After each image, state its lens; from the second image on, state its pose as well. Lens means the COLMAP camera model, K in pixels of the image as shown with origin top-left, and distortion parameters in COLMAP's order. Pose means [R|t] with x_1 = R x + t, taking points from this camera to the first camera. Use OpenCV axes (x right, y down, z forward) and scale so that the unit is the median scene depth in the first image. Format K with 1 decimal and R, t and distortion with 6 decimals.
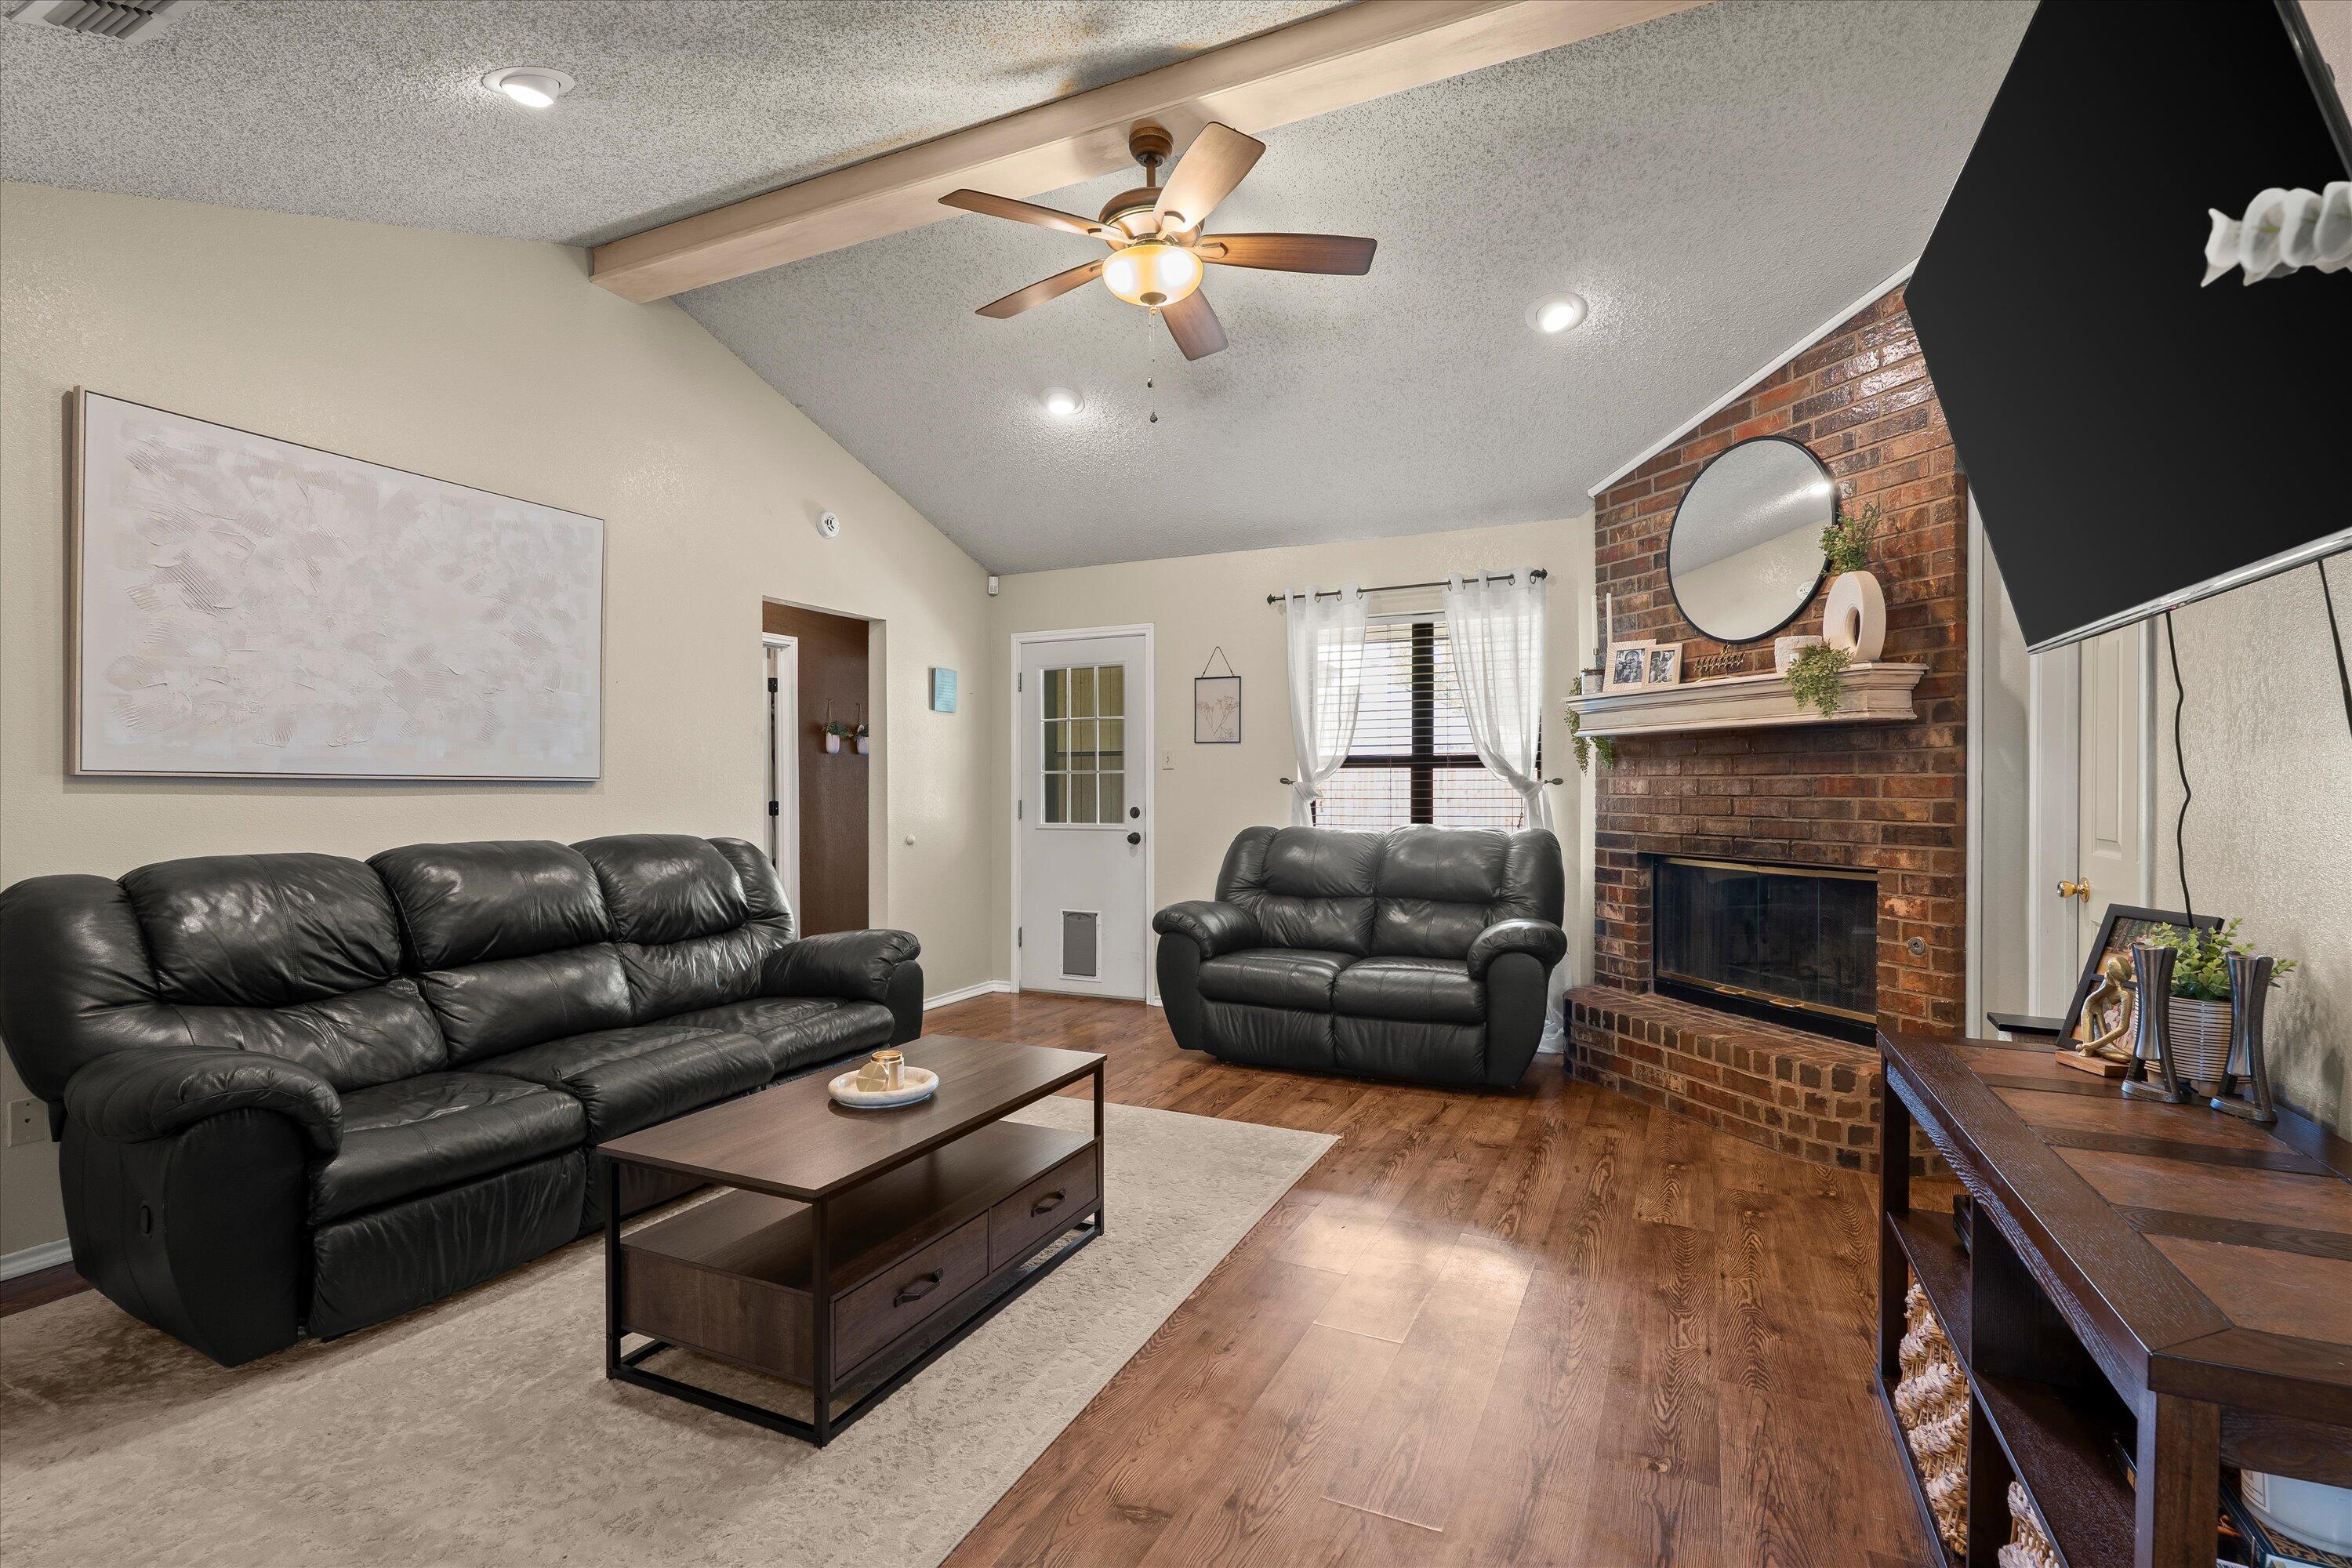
lens RADIAL K [[1104.5, 0, 1163.6], [0, 1104.5, 789.7], [0, 0, 1]] dist [0.003666, 0.001090]
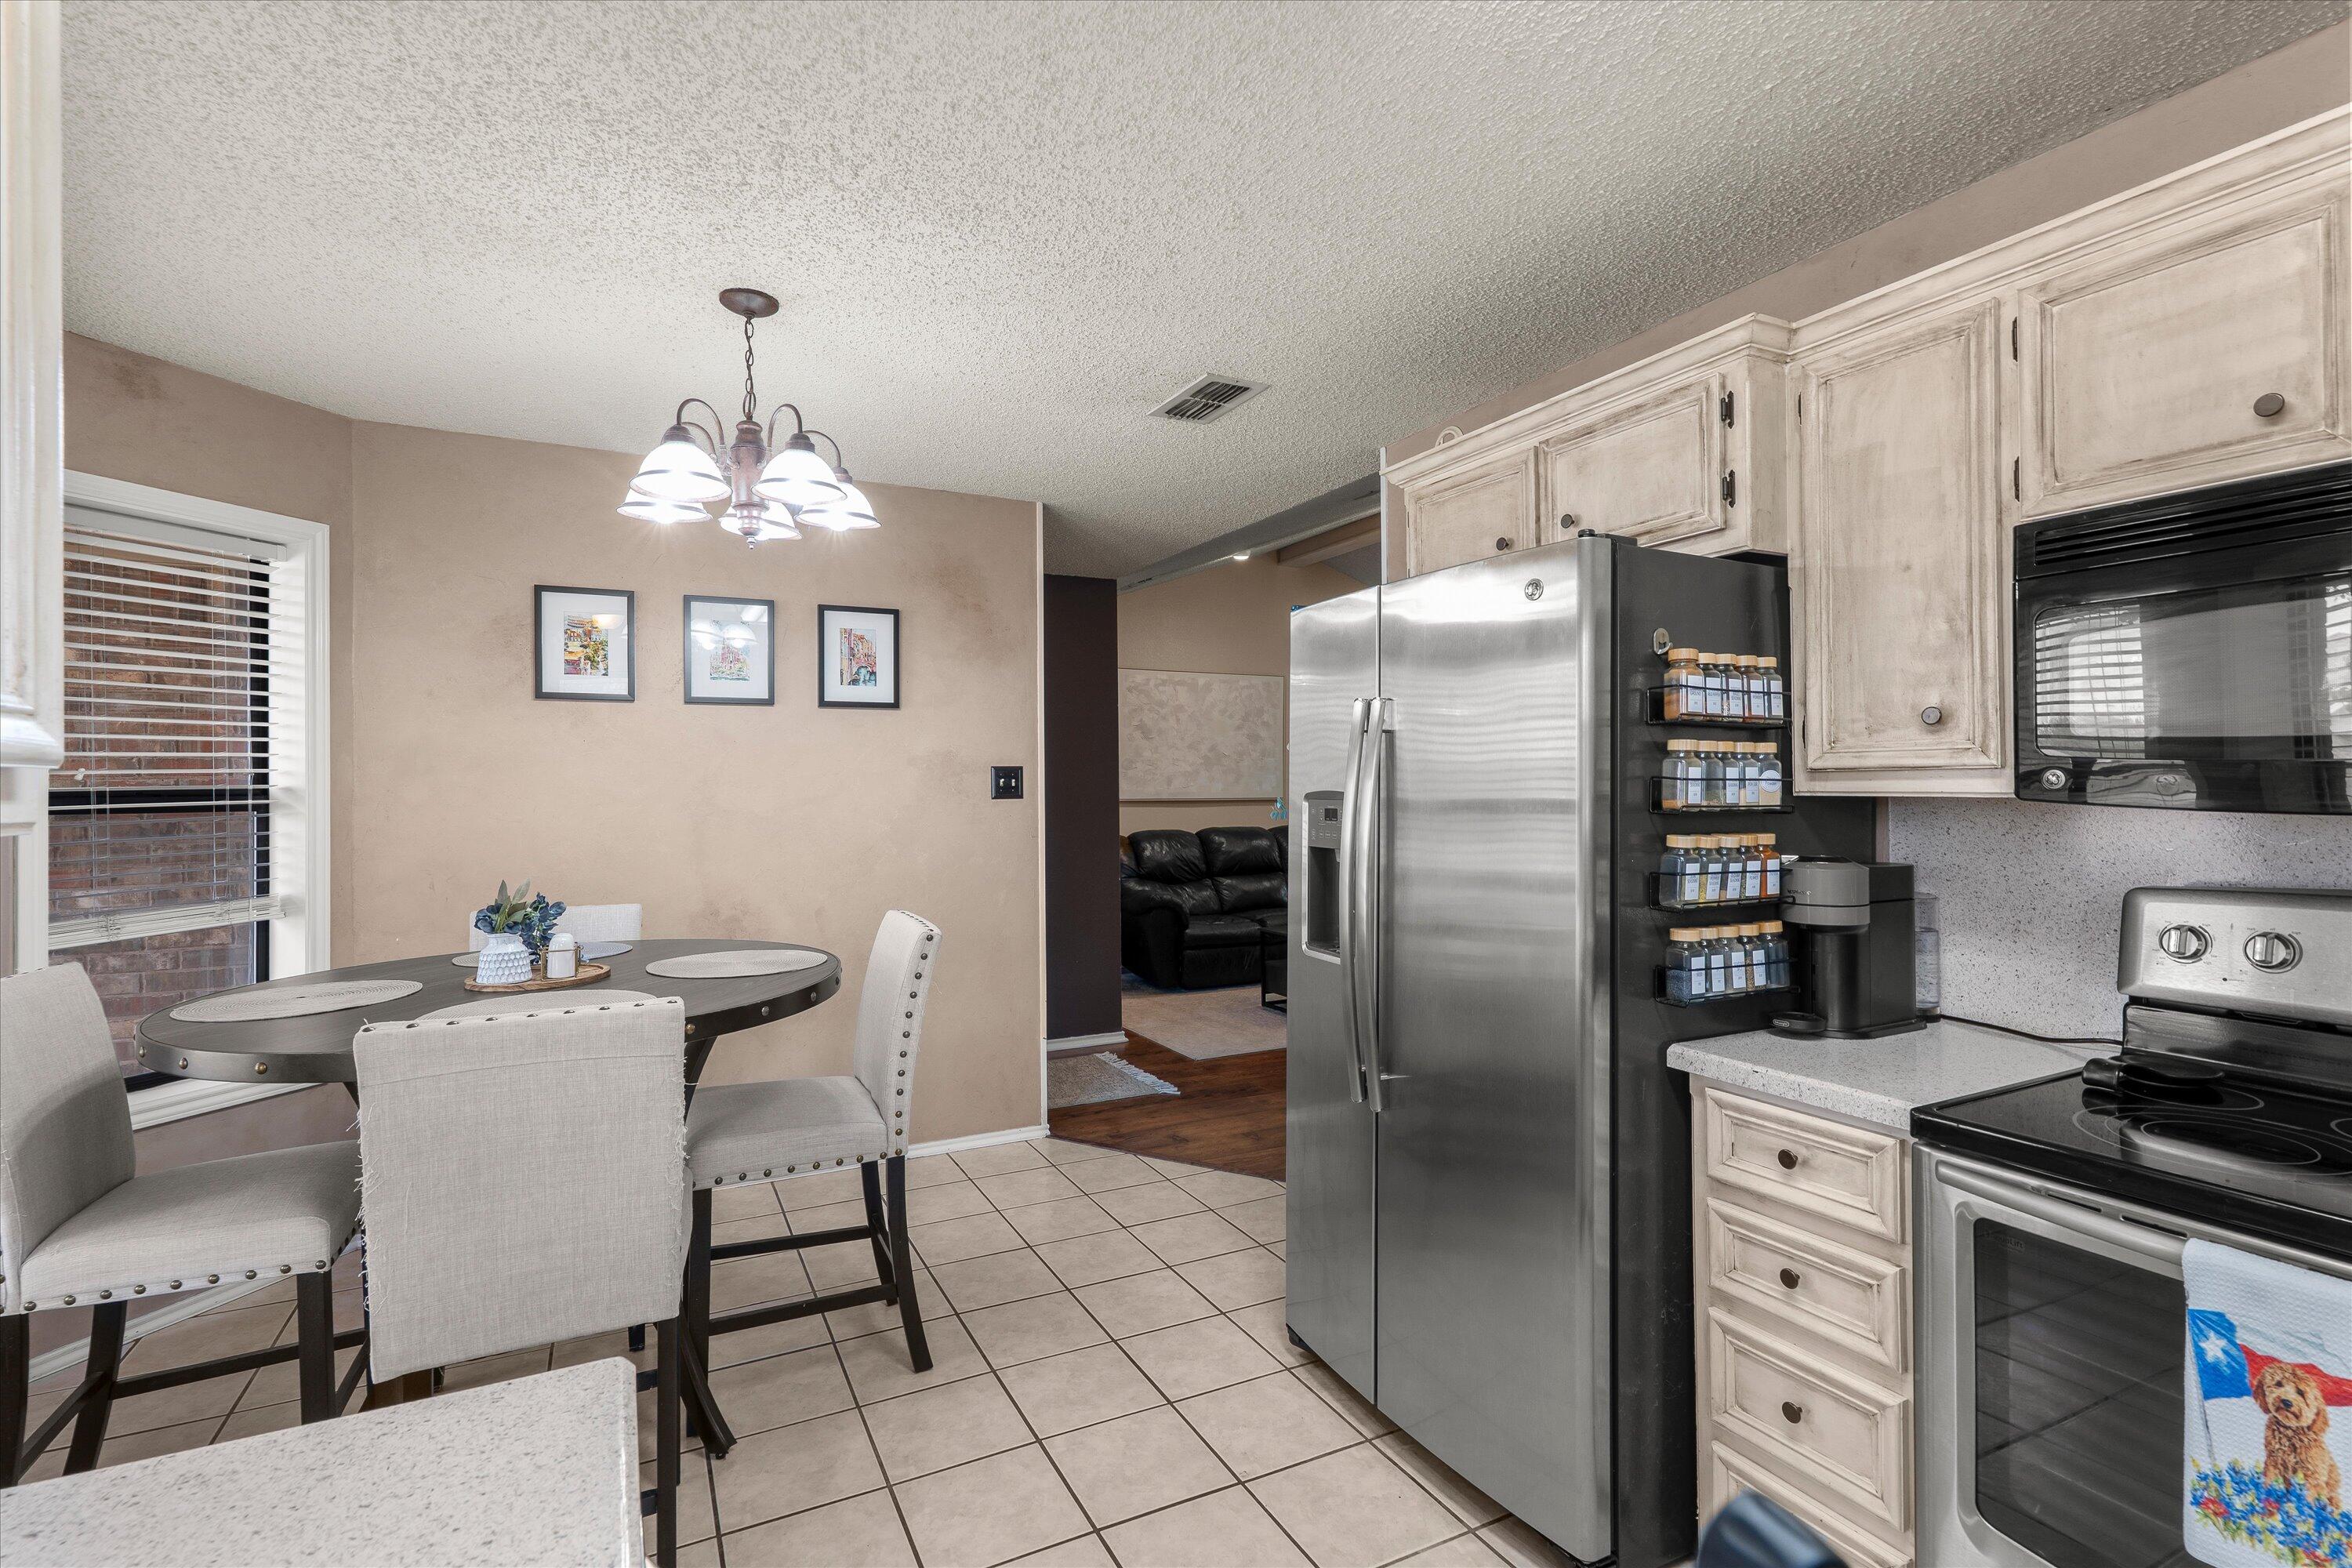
lens RADIAL K [[1104.5, 0, 1158.6], [0, 1104.5, 783.5], [0, 0, 1]] dist [0.003666, 0.001090]
pose [[0.794063, -0.003881, -0.607823, 0.670650], [0.004695, 0.999989, -0.000251, -0.044067], [0.607817, -0.002654, 0.794073, -0.945530]]
